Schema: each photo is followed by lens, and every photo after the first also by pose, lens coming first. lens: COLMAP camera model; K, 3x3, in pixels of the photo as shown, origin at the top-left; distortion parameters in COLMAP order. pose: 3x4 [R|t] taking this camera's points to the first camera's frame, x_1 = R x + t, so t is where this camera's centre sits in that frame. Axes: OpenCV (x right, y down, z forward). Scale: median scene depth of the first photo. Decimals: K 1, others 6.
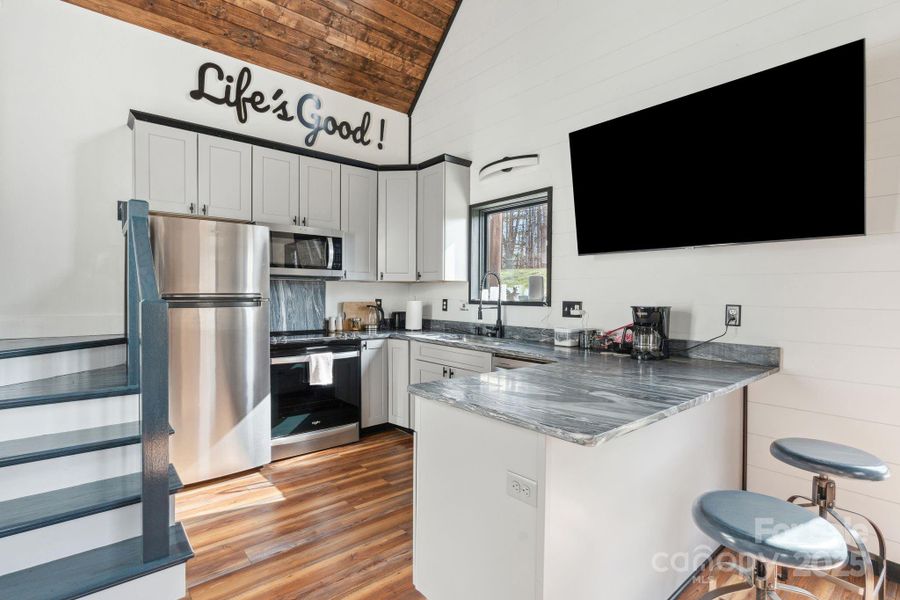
lens RADIAL K [[407.3, 0, 447.5], [0, 407.3, 308.7], [0, 0, 1]] dist [0.001192, 0.000119]
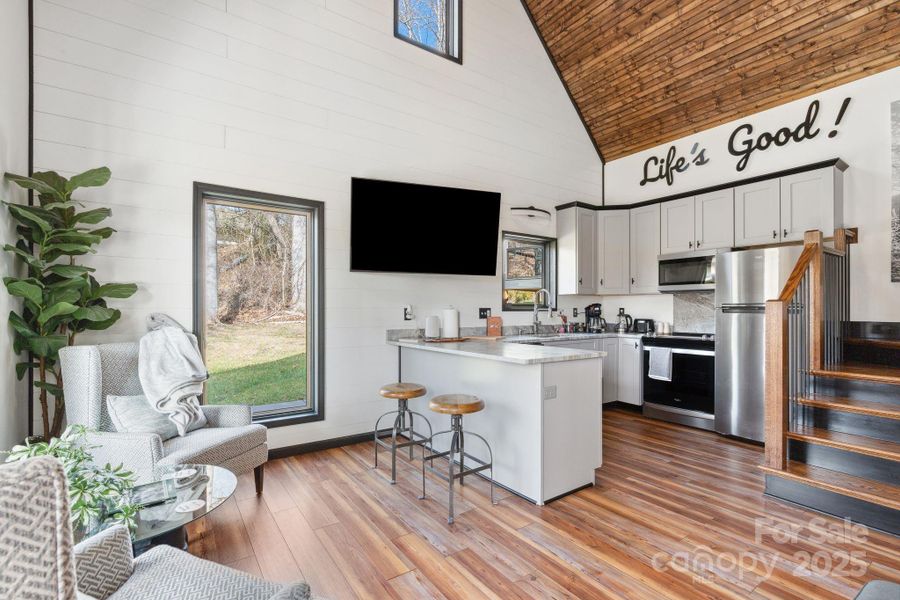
lens RADIAL K [[407.3, 0, 447.5], [0, 407.3, 308.7], [0, 0, 1]] dist [0.001192, 0.000119]
pose [[-0.088756, -0.006662, -0.996031, 0.970069], [-0.019173, 0.999804, -0.004979, -0.000542], [0.995869, 0.018655, -0.088866, 0.346376]]
